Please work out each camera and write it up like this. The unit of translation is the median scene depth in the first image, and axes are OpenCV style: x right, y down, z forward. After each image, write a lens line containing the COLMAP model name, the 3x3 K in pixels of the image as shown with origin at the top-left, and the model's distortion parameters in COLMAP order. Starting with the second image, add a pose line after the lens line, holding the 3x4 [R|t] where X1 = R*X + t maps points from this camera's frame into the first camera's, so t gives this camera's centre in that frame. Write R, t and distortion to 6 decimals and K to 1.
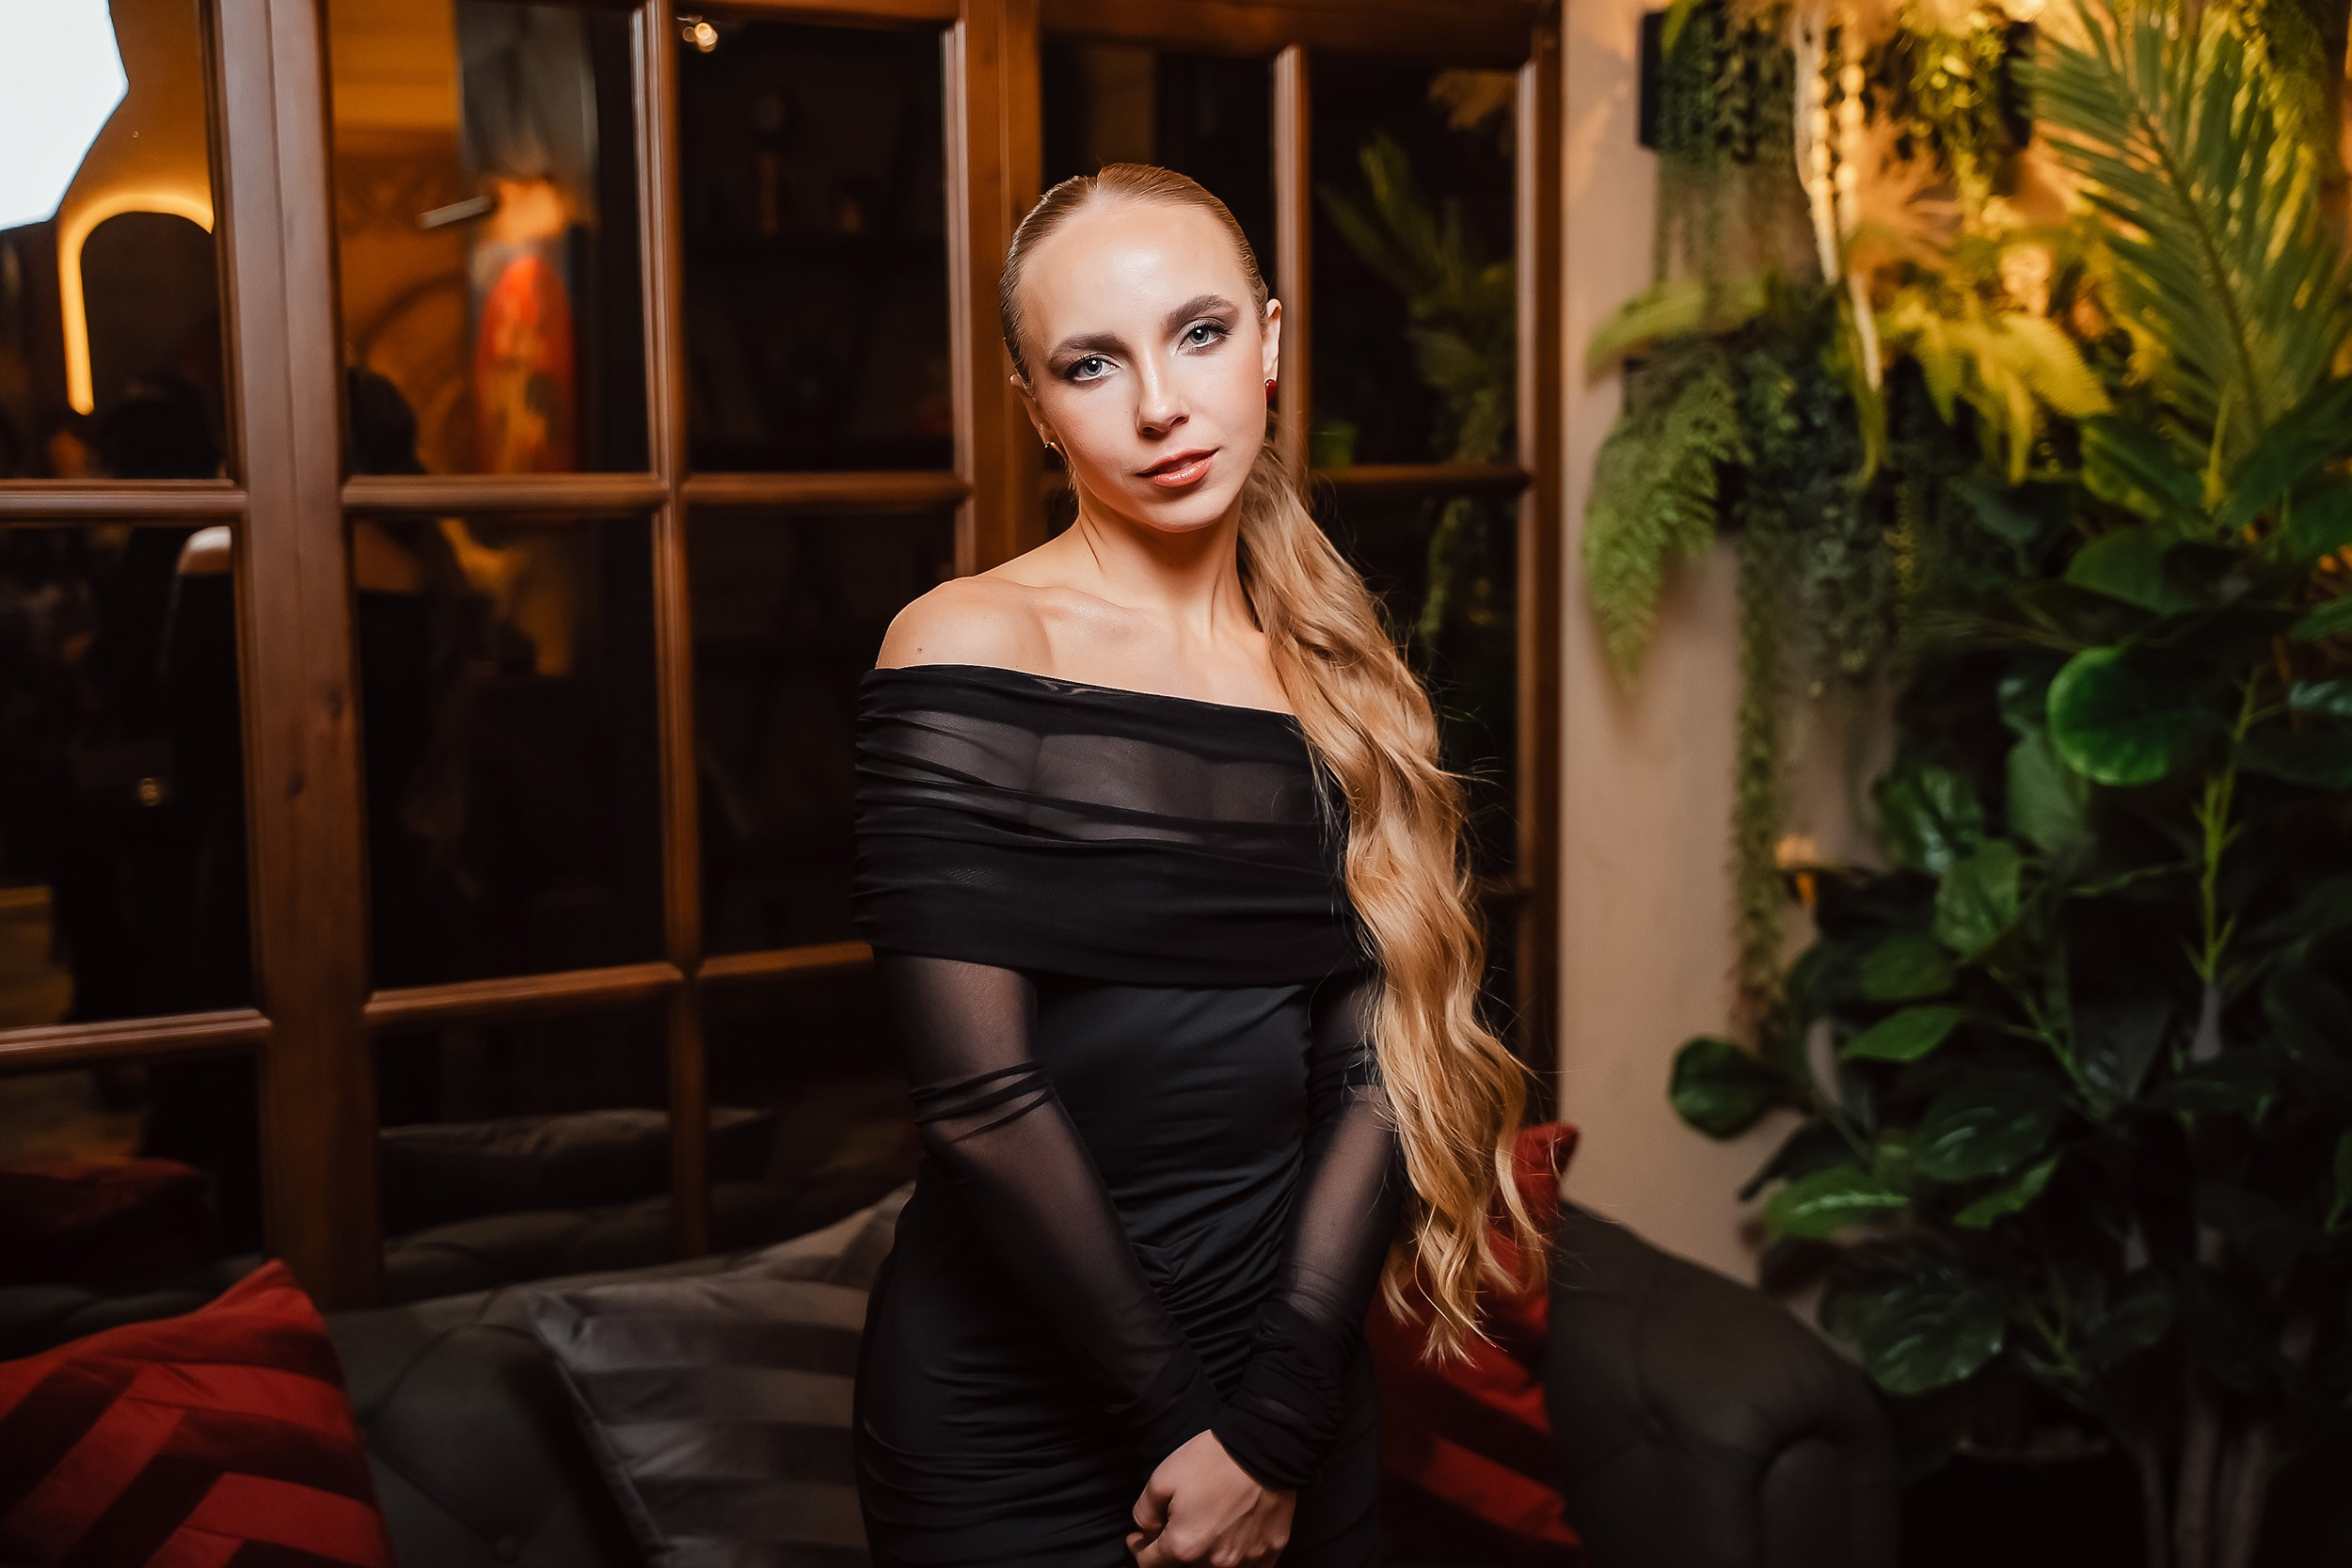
lens RADIAL K [[2738.2, 0, 1176.0], [0, 2738.2, 784.0], [0, 0, 1]] dist [0.020062, 0.058613]
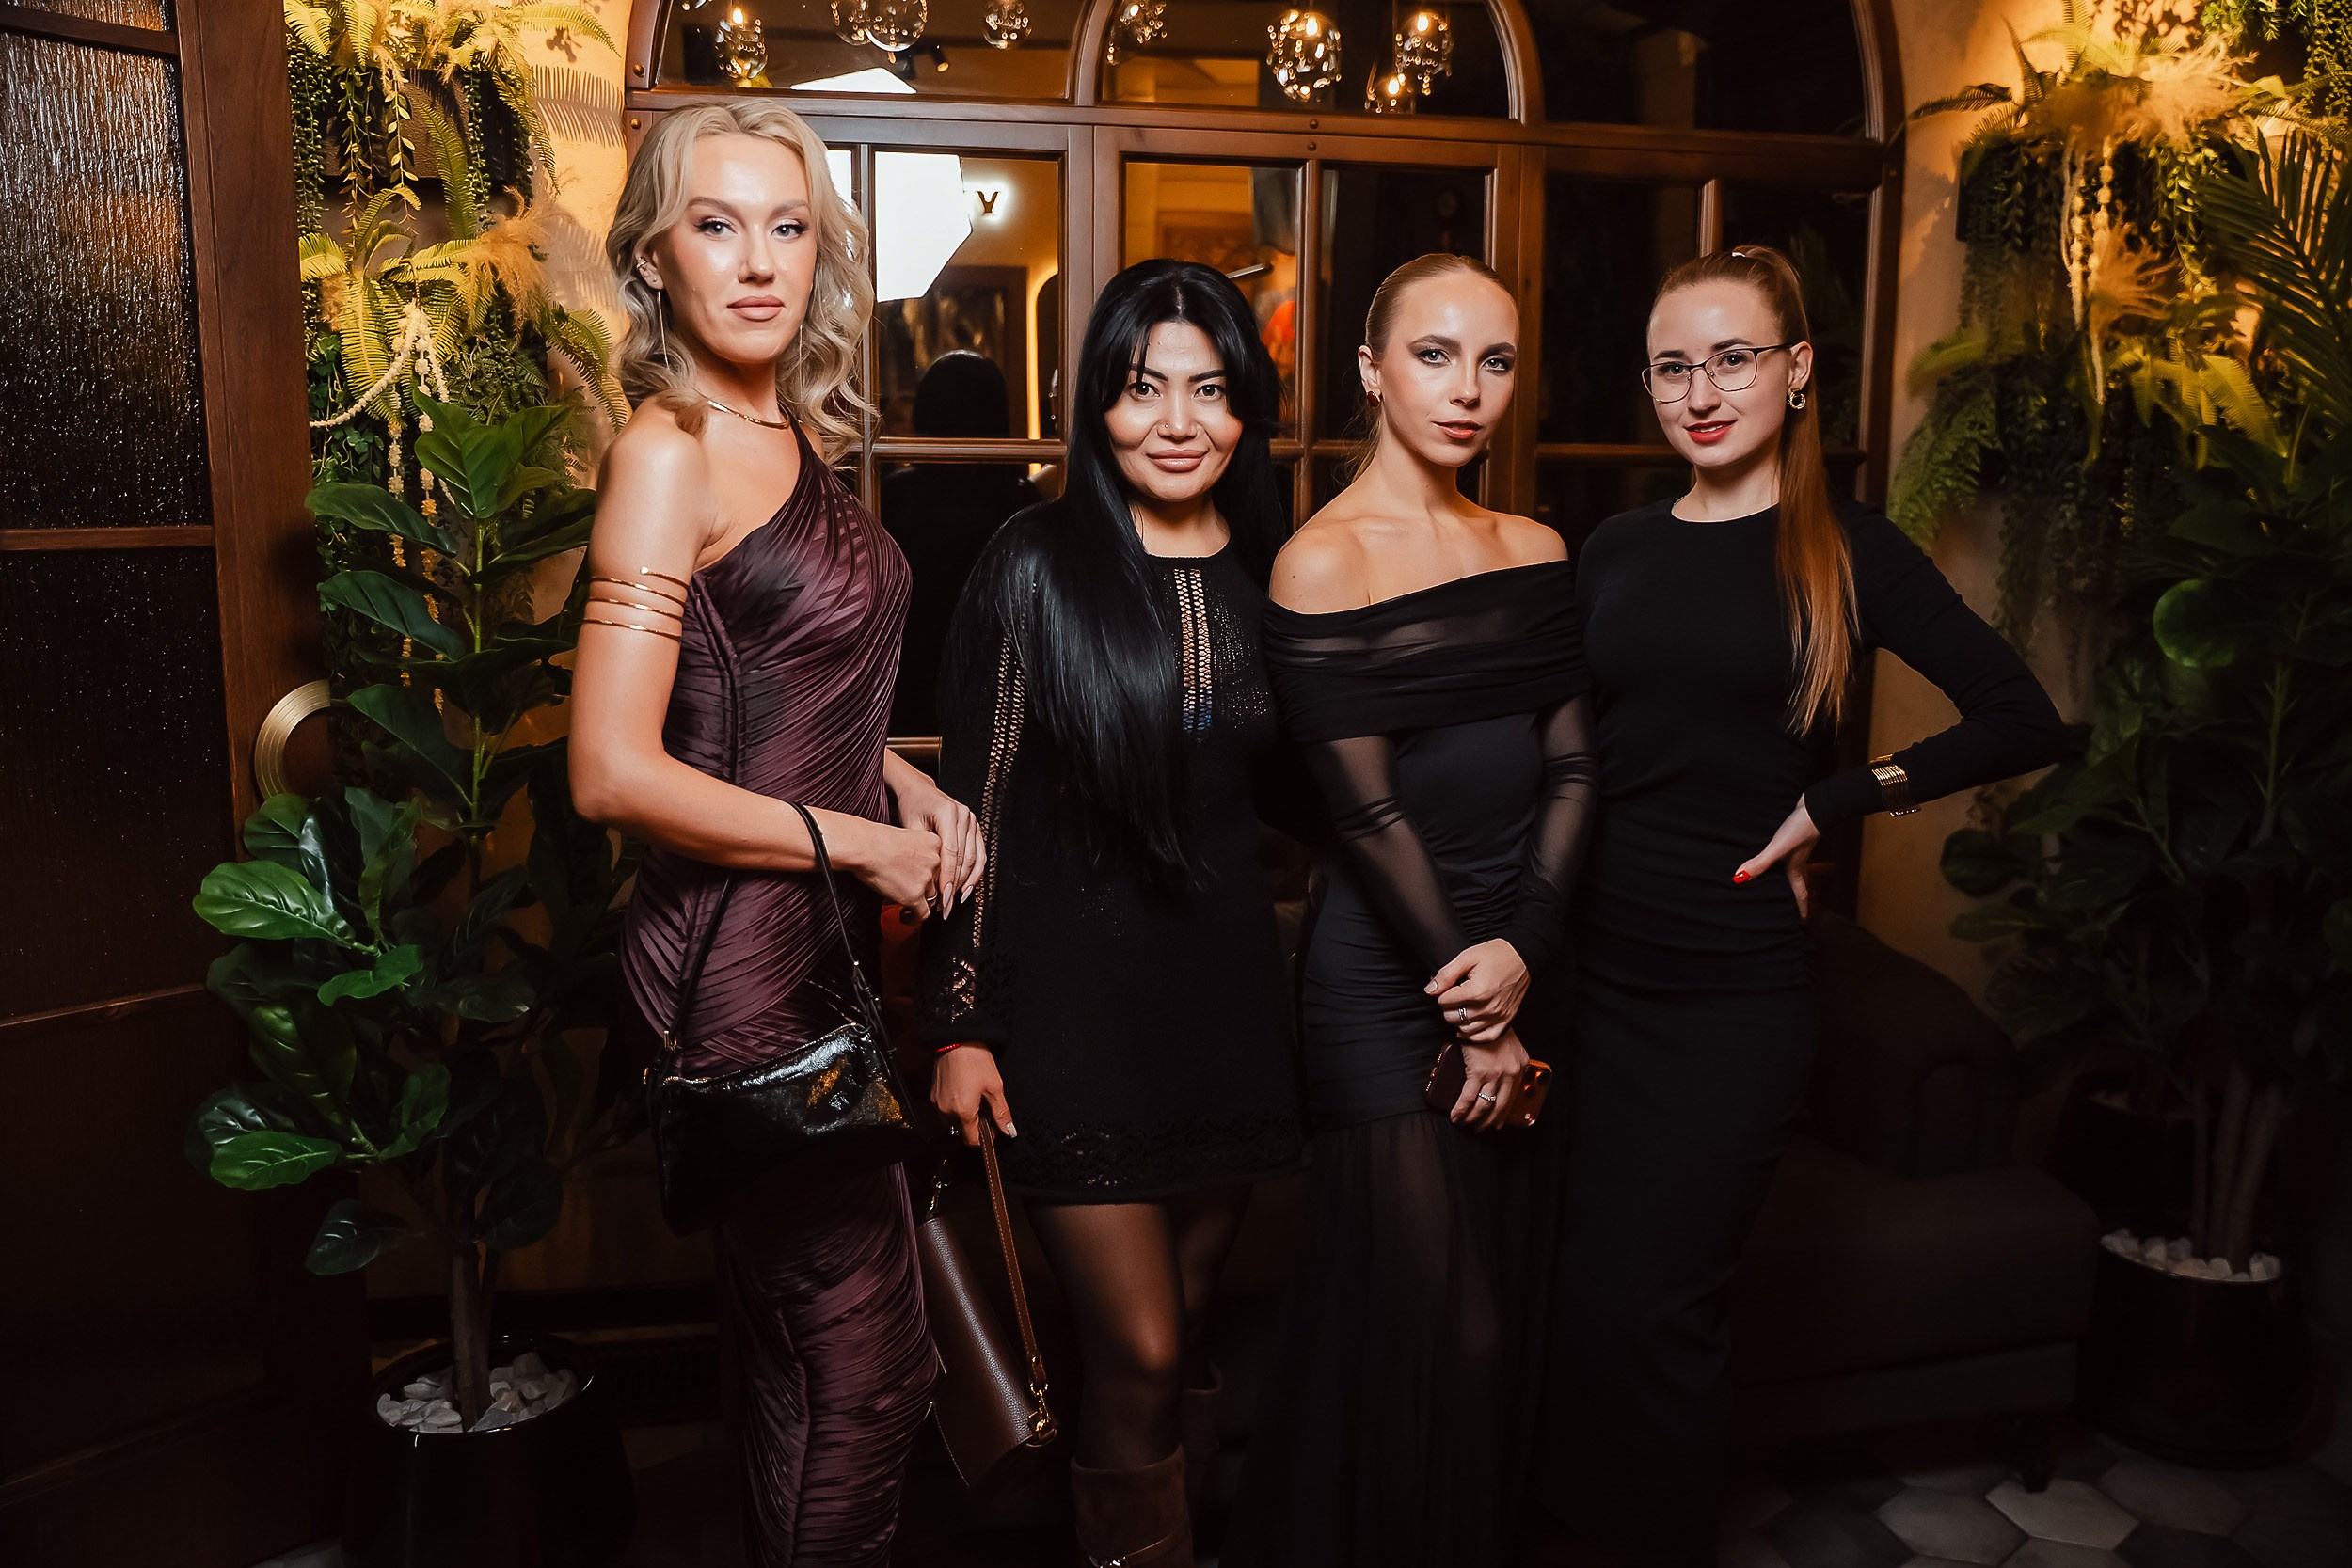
lens RADIAL K [[1957.7, 0, 1176.0], [0, 1957.7, 784.0], [0, 0, 1]] dist [-0.157671, 0.200502]
pose [[0.954584, 0.069267, -0.289779, 0.086089], [-0.050404, 0.996125, 0.072070, 0.014279], [0.293648, -0.054191, 0.954376, -0.156335]]
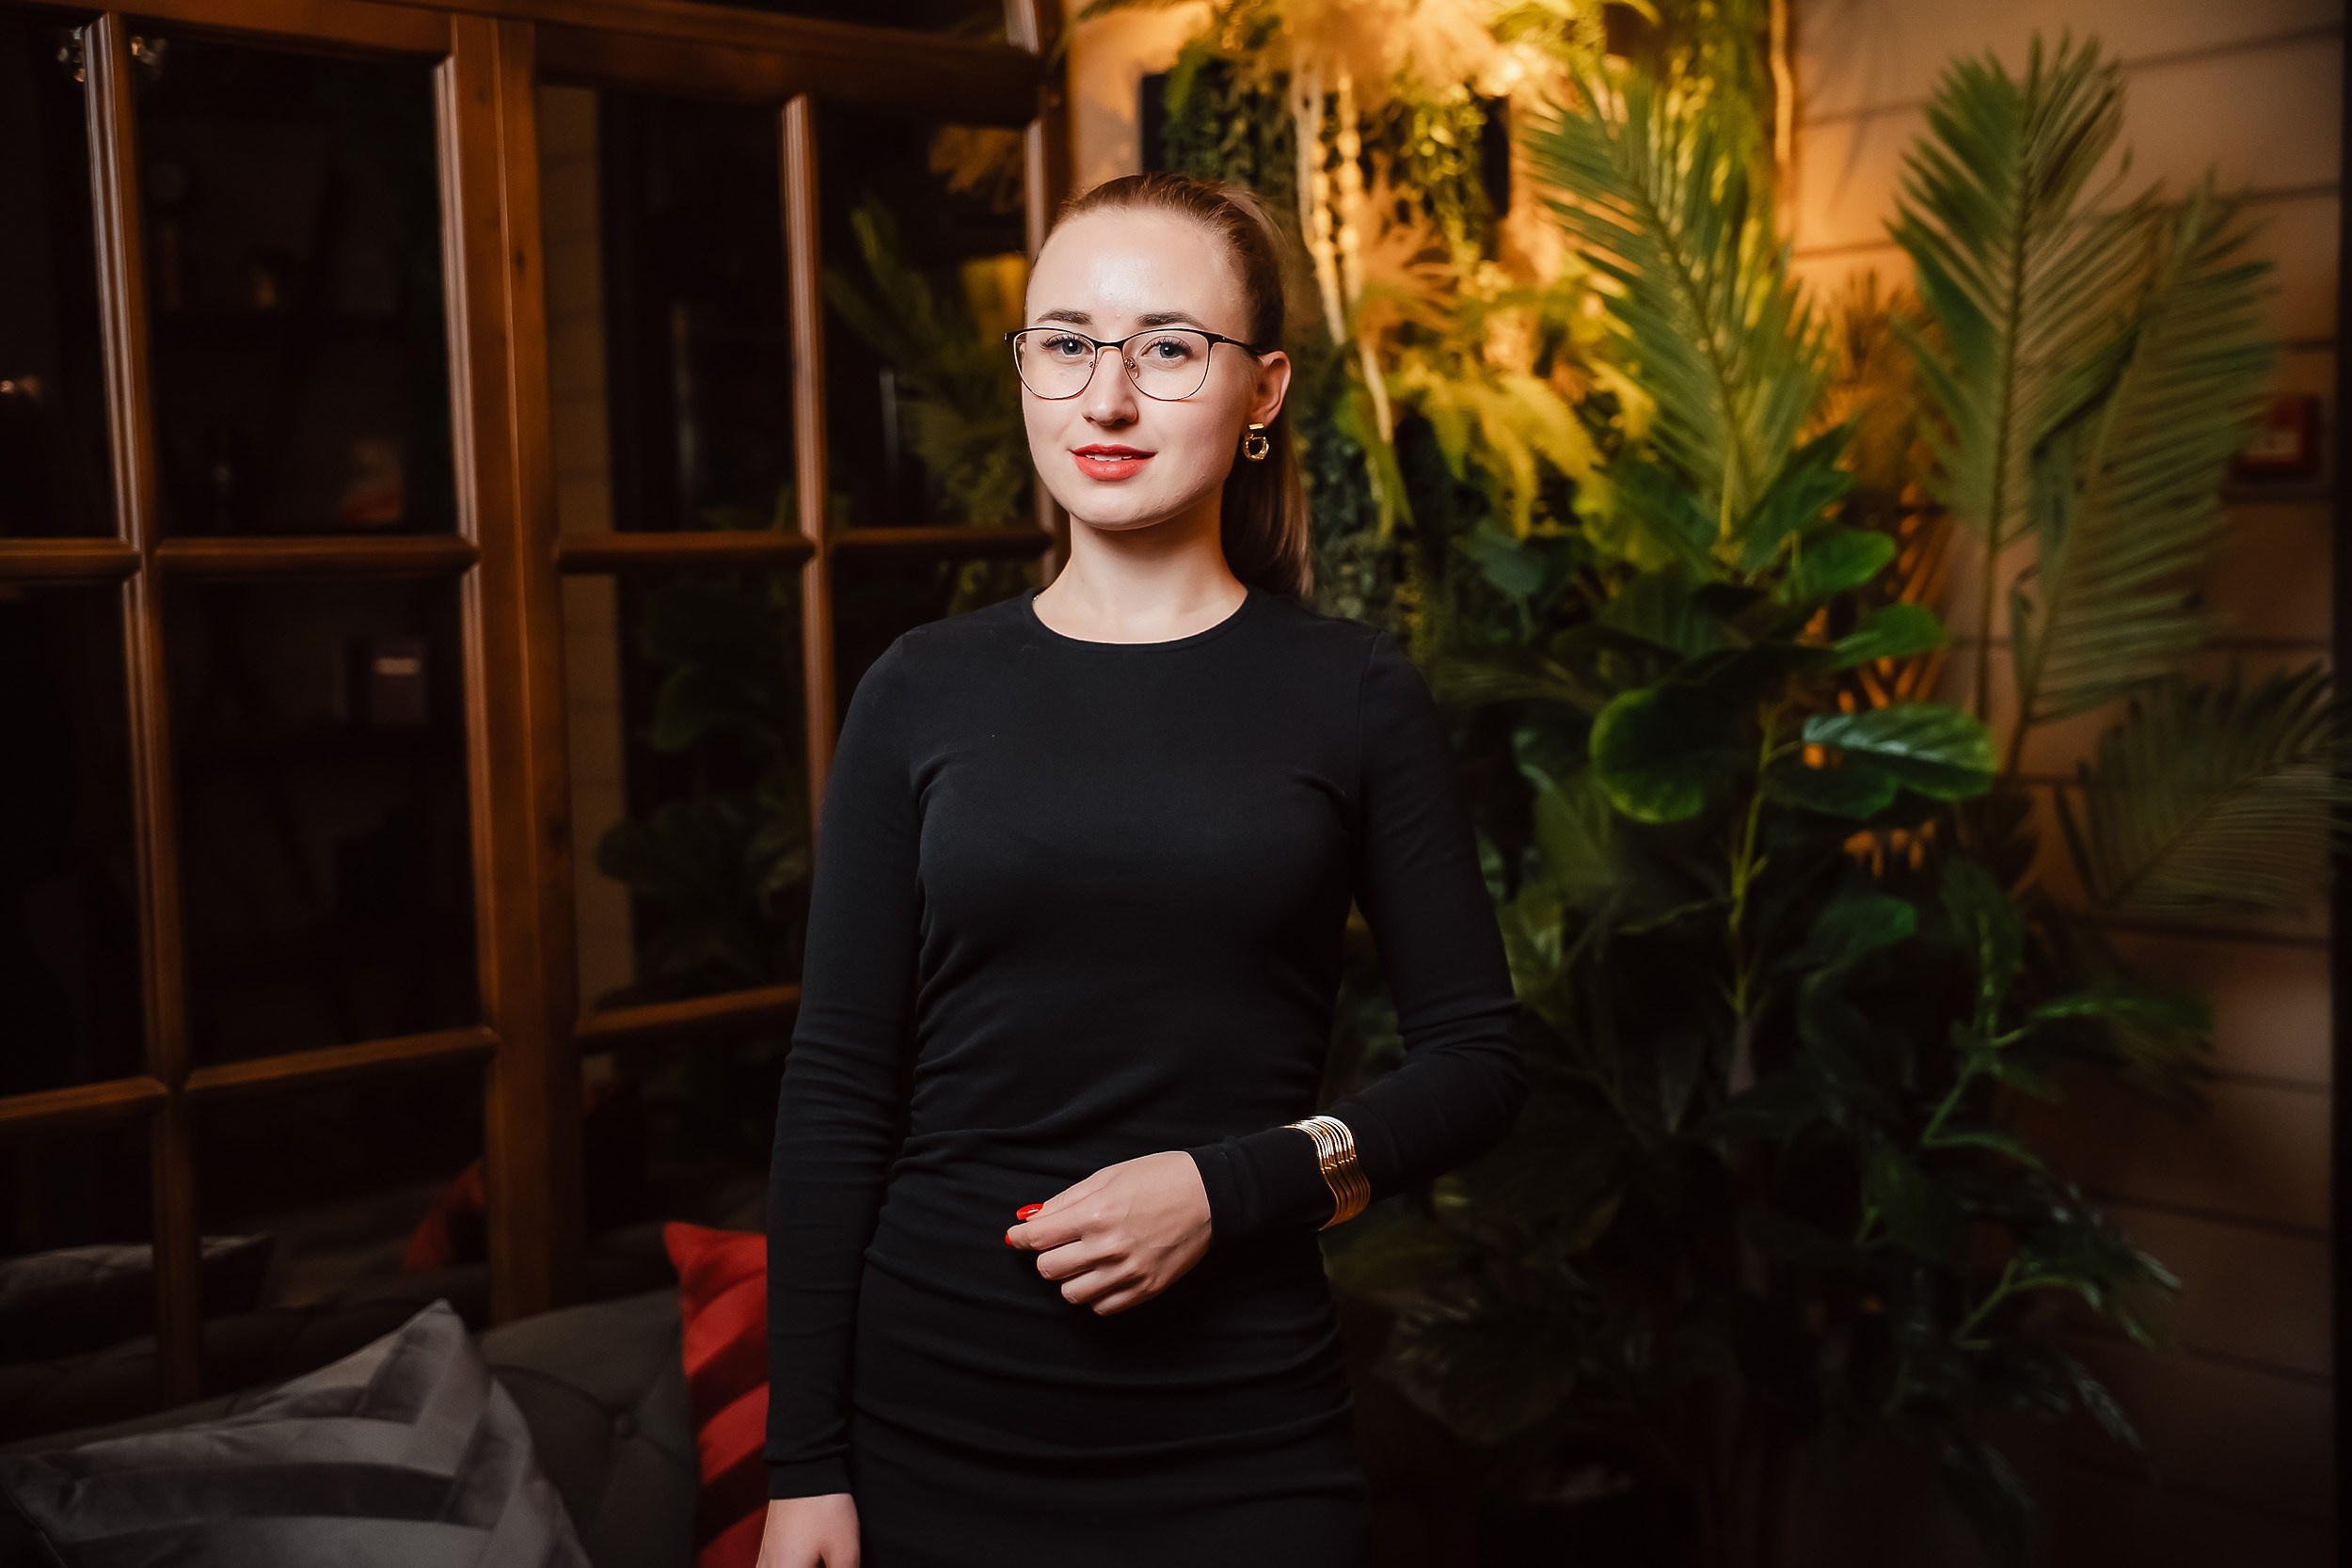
lens RADIAL K [[2738.2, 0, 1176.0], [0, 2738.2, 784.0], [0, 0, 1]] dist [0.020062, 0.058613]
pose [[0.977033, -0.030276, 0.210929, -0.037352], [0.037739, 0.998793, -0.031446, 0.008800], [-0.209722, 0.038684, 0.976996, 0.034695]]
